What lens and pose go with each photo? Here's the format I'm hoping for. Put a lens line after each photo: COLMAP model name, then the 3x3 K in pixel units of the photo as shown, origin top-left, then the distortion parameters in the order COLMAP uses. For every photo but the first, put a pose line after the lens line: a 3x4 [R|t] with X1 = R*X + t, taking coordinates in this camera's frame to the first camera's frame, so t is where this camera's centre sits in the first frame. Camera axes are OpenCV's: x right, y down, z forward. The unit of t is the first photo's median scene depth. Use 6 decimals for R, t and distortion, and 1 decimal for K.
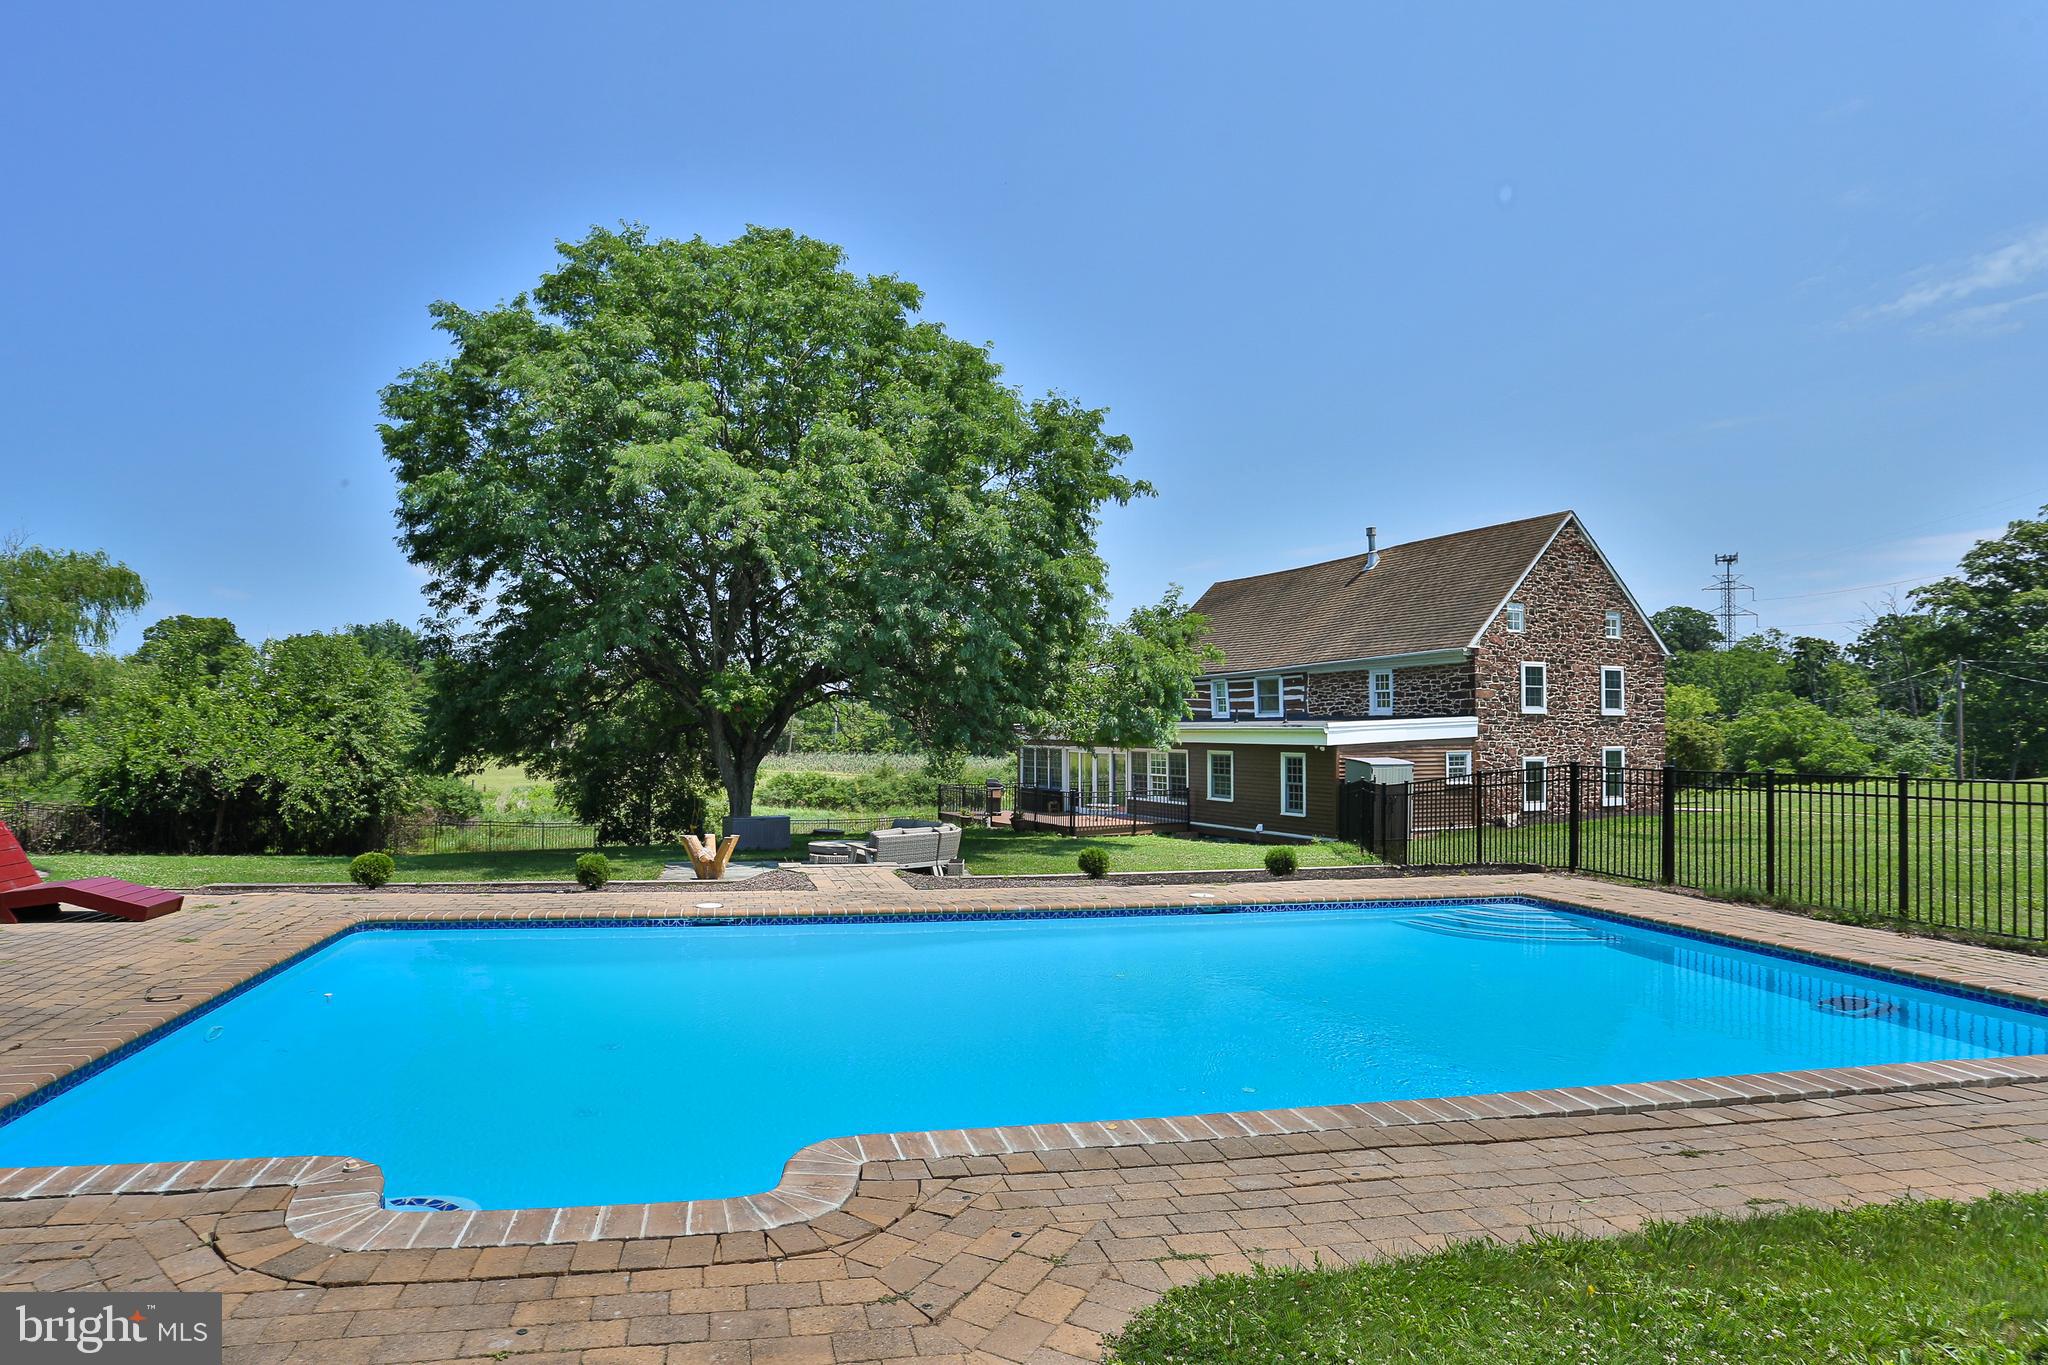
lens RADIAL K [[1103.0, 0, 965.7], [0, 1103.0, 729.0], [0, 0, 1]] dist [-0.060319, 0.024211]
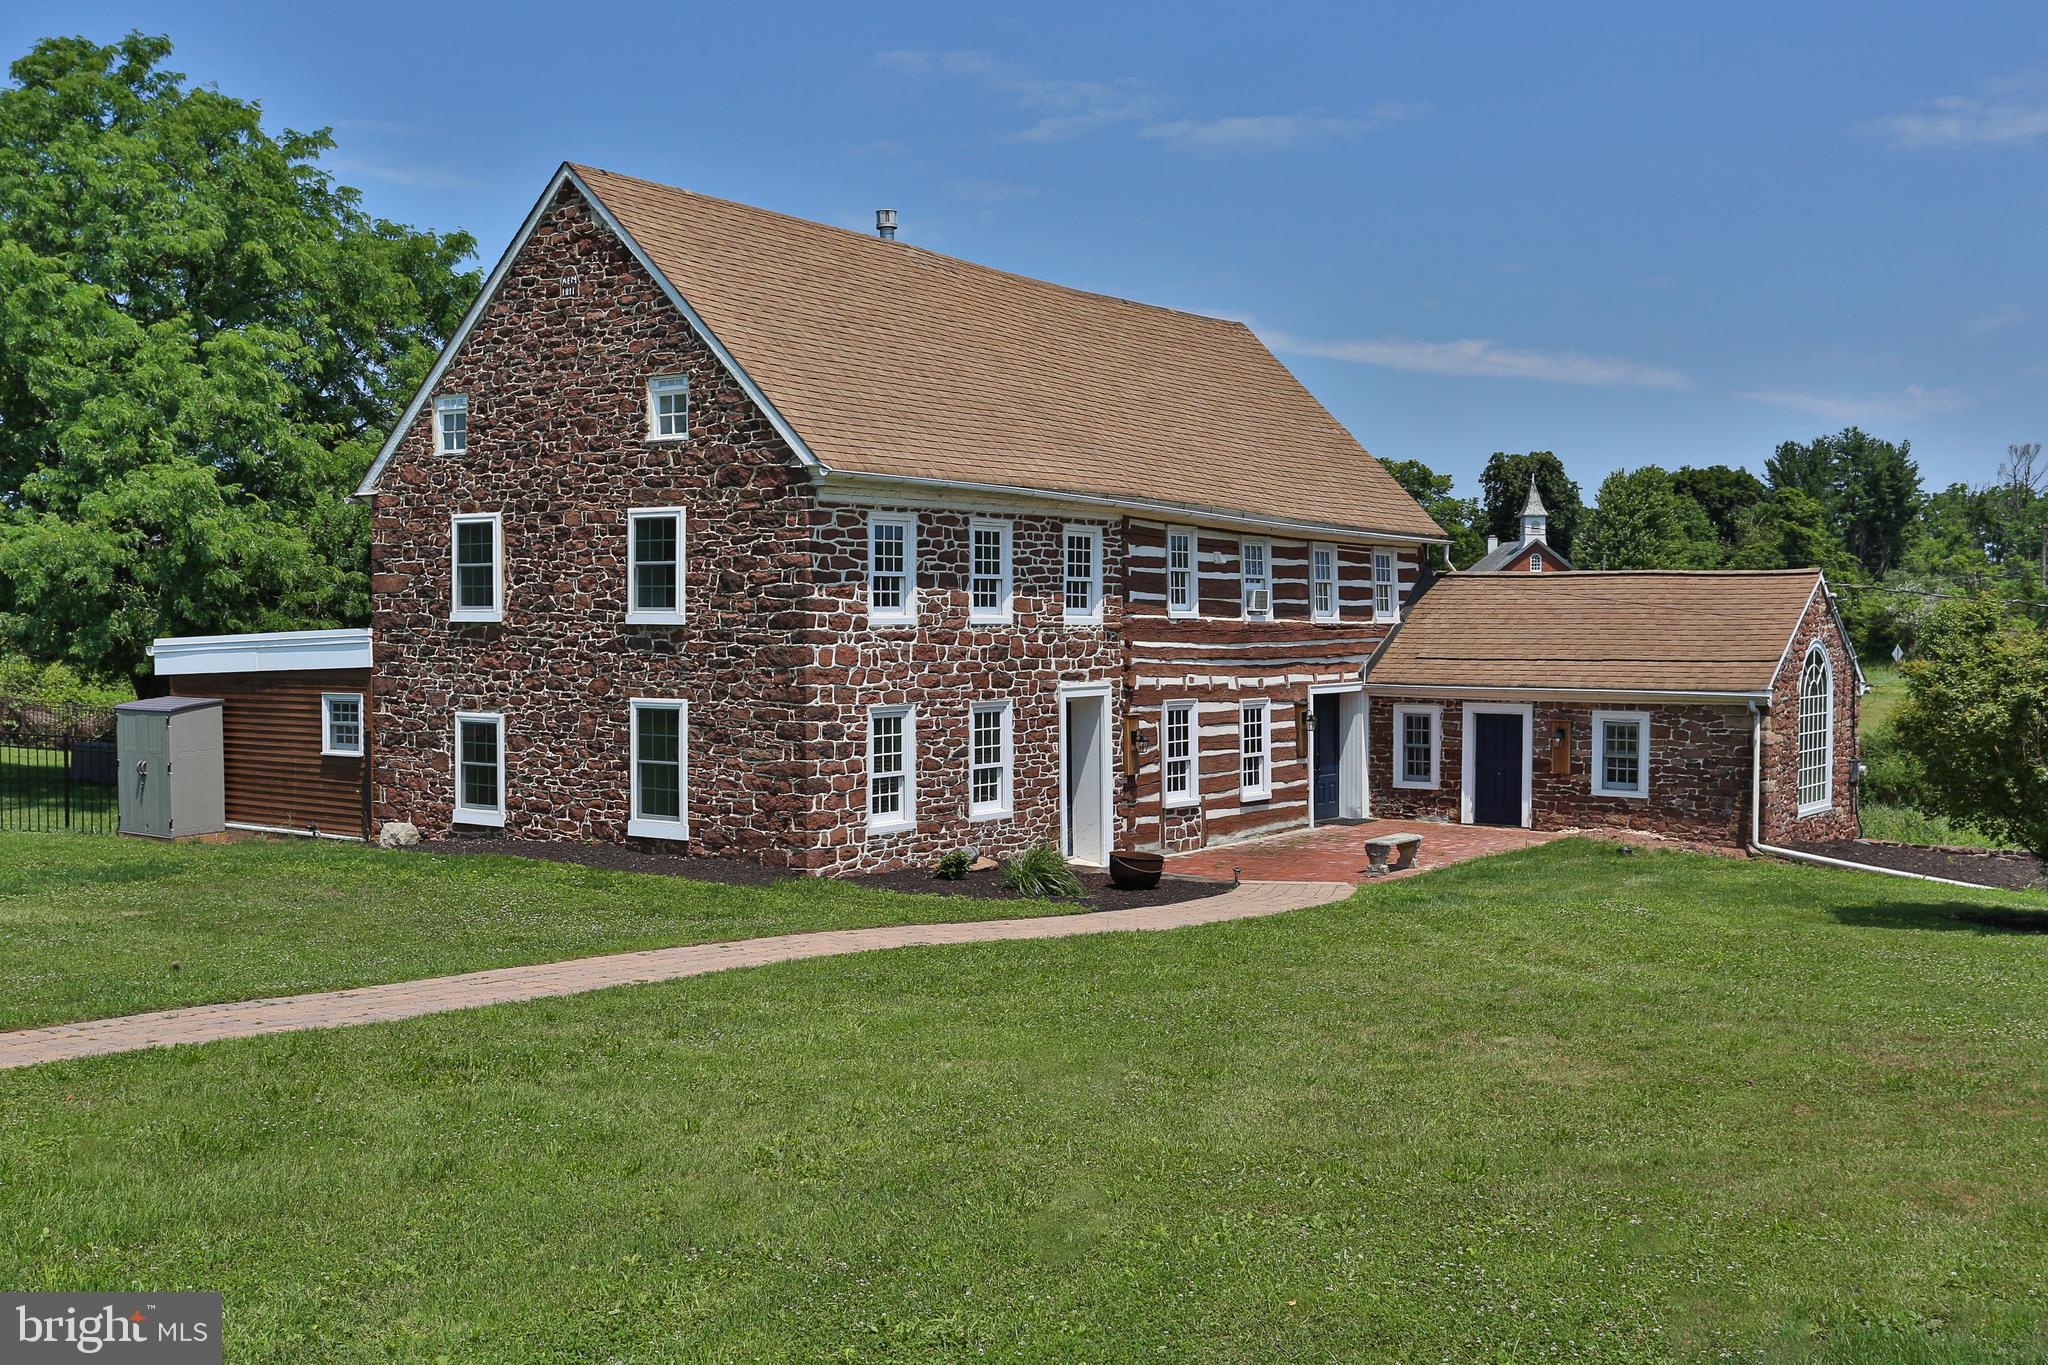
lens RADIAL K [[2039.8, 0, 1033.9], [0, 2039.8, 669.5], [0, 0, 1]] dist [0.002520, 0.000000]
pose [[0.496149, 0.018565, -0.868039, 1.429256], [-0.000857, 0.999781, 0.020893, -0.012382], [0.868237, -0.009622, 0.496056, 0.773051]]
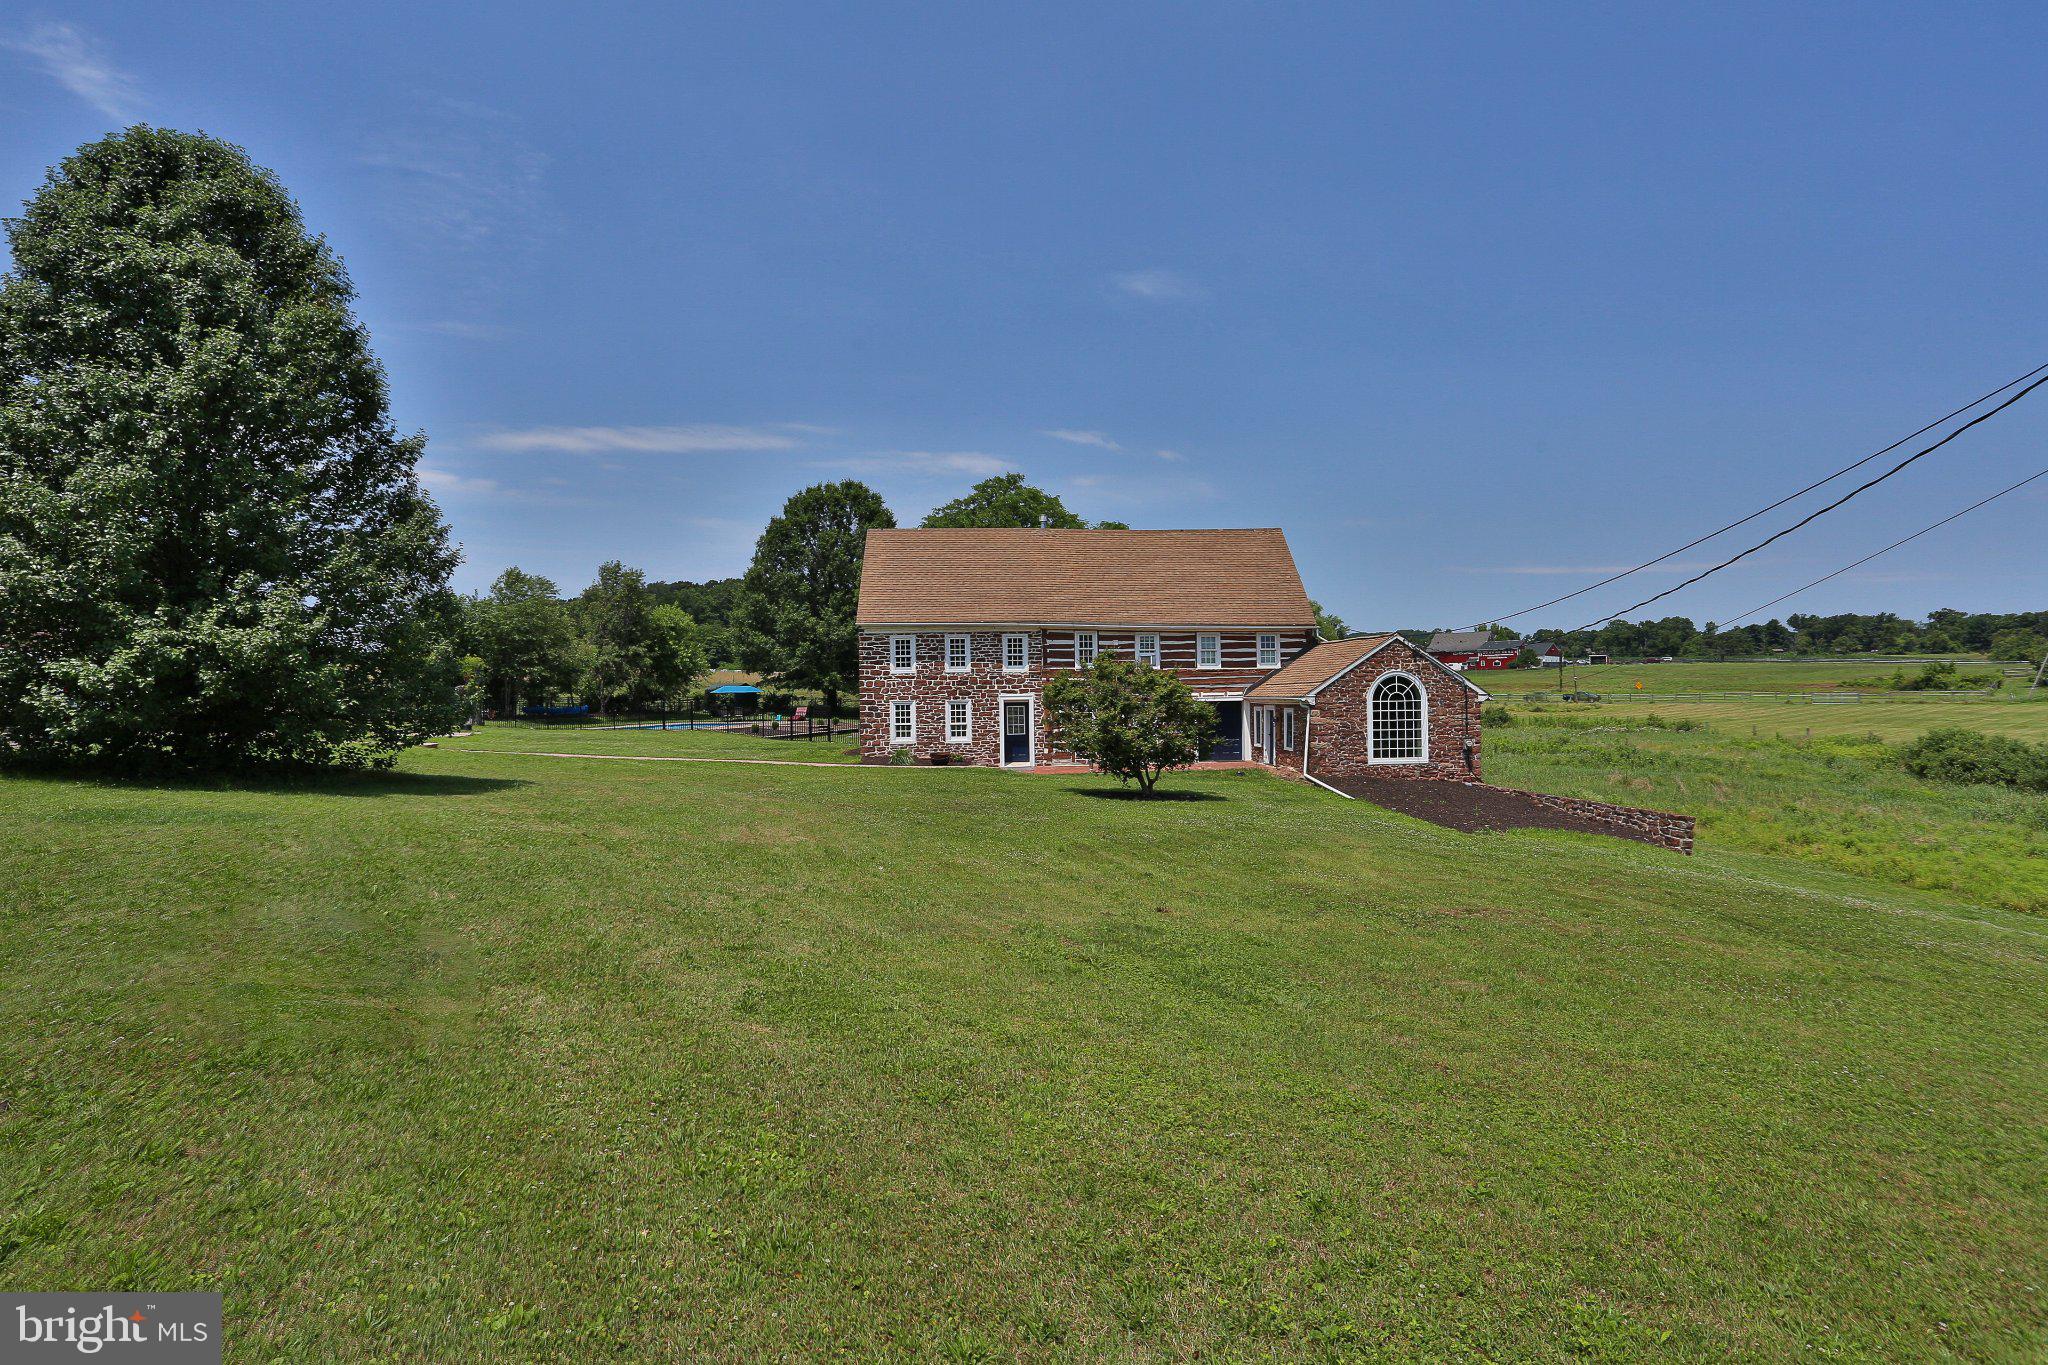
lens RADIAL K [[1103.0, 0, 1018.6], [0, 1103.0, 670.9], [0, 0, 1]] dist [-0.060319, 0.024211]
pose [[-0.367640, -0.018631, -0.929782, 1.863230], [0.011069, 0.999641, -0.024408, 0.017814], [0.929902, -0.019265, -0.367302, 1.754199]]
